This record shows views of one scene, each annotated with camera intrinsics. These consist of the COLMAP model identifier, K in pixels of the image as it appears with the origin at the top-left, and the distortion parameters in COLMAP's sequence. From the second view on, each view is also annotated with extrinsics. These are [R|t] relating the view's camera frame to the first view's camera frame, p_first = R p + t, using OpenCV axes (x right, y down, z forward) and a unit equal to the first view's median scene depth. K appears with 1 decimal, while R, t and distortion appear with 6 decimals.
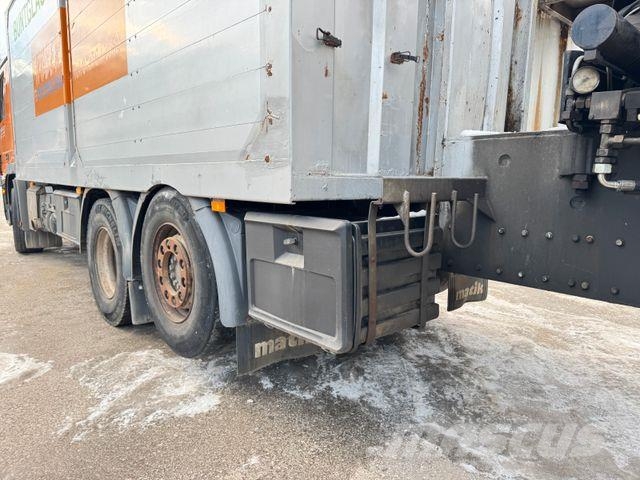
lens RADIAL K [[437.1, 0, 321.6], [0, 437.1, 239.5], [0, 0, 1]] dist [0.103447, -0.157547]
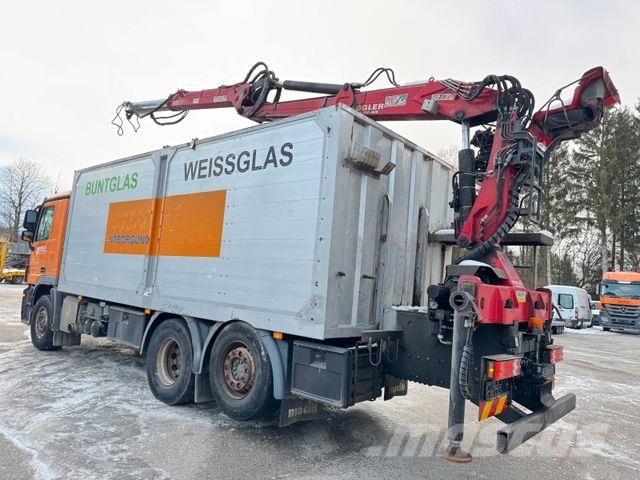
lens RADIAL K [[437.1, 0, 321.6], [0, 437.1, 239.5], [0, 0, 1]] dist [0.103447, -0.157547]
pose [[0.987468, 0.076357, 0.138119, -0.373534], [-0.043210, 0.972532, -0.228724, -0.056370], [-0.151790, 0.219890, 0.963643, -1.176397]]
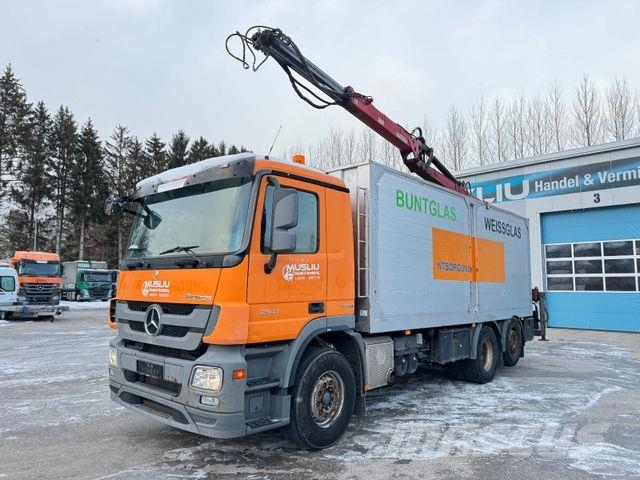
lens RADIAL K [[448.3, 0, 319.6], [0, 448.3, 239.8], [0, 0, 1]] dist [0.103341, -0.156094]
pose [[-0.119469, 0.097083, 0.988080, -4.893417], [0.129000, 0.988289, -0.081506, -0.803274], [-0.984422, 0.117725, -0.130594, 3.736099]]
